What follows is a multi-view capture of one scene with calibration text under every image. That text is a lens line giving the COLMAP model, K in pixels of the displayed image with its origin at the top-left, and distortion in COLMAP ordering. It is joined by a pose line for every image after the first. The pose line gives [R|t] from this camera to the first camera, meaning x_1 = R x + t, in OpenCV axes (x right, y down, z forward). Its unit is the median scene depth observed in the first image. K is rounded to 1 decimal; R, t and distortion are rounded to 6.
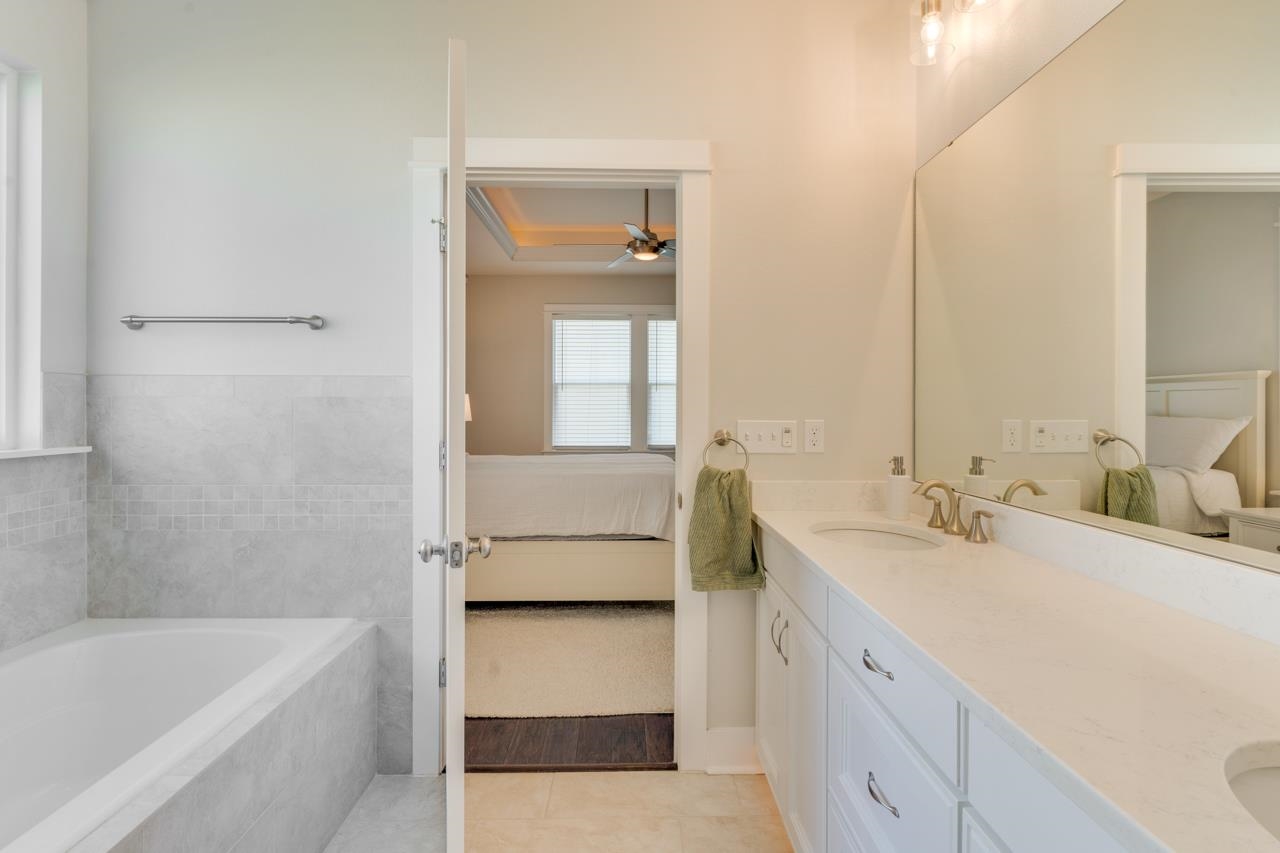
lens RADIAL K [[614.1, 0, 641.5], [0, 614.1, 416.4], [0, 0, 1]] dist [0.003528, -0.002720]
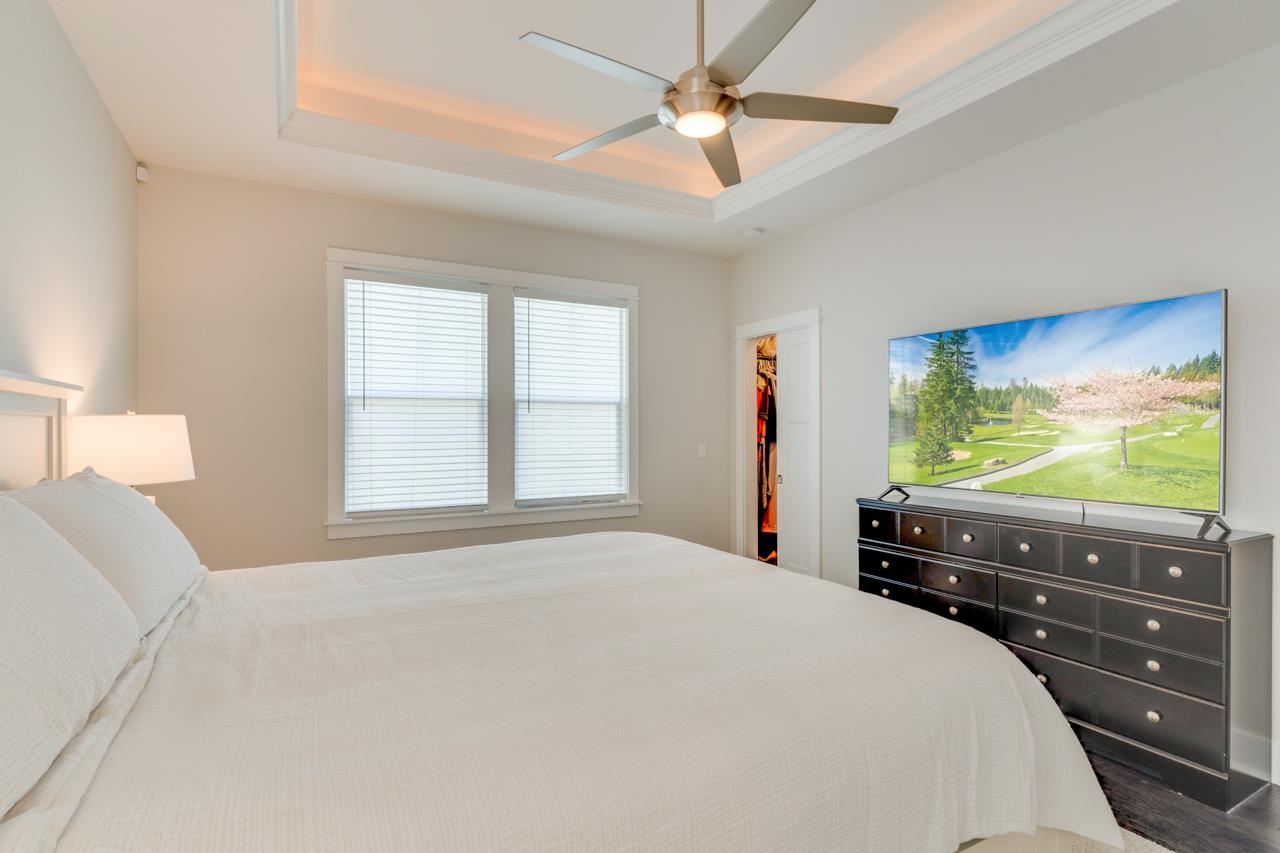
lens RADIAL K [[614.1, 0, 632.1], [0, 614.1, 430.6], [0, 0, 1]] dist [0.003528, -0.002720]
pose [[0.889335, -0.002775, 0.457247, -0.165687], [0.007374, 0.999939, -0.008274, -0.016873], [-0.457196, 0.010730, 0.889301, 0.403392]]
